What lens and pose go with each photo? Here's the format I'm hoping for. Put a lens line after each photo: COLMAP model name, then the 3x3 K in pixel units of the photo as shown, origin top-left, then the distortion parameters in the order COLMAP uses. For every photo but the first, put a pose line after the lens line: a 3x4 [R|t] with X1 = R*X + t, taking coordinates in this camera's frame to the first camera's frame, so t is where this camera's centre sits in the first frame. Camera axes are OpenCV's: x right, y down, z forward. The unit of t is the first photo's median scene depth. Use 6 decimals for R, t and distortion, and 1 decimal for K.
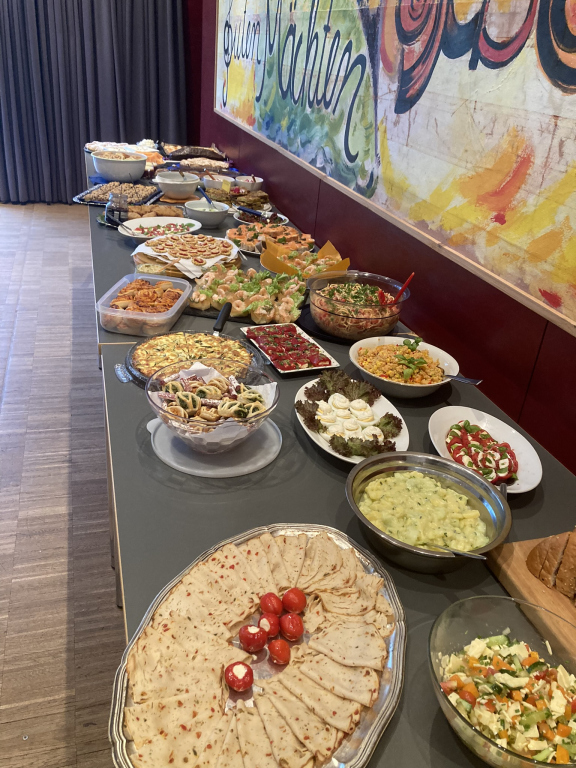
lens RADIAL K [[635.1, 0, 290.4], [0, 635.1, 381.5], [0, 0, 1]] dist [-0.012982, 0.014286]
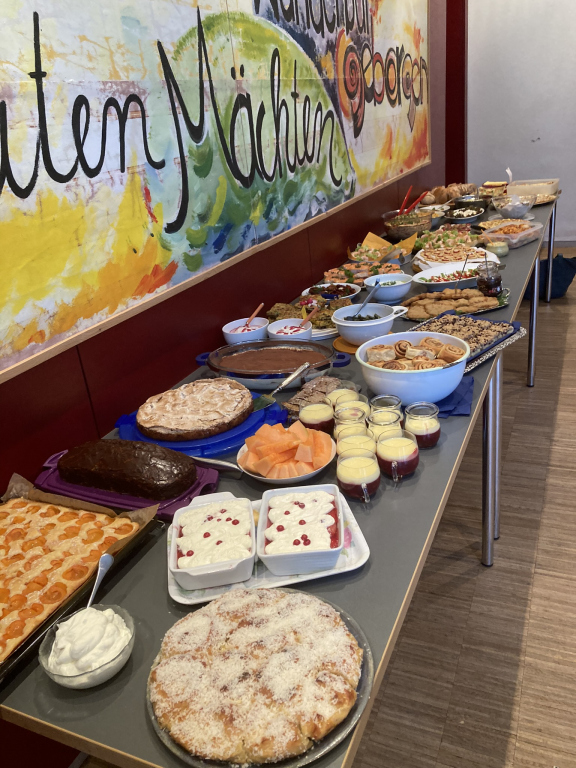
lens RADIAL K [[635.1, 0, 290.3], [0, 635.1, 385.7], [0, 0, 1]] dist [-0.012982, 0.014286]
pose [[-0.762011, -0.261342, 0.592487, -0.748721], [0.339477, 0.617925, 0.709171, -1.084664], [-0.551449, 0.741531, -0.382146, 1.898350]]
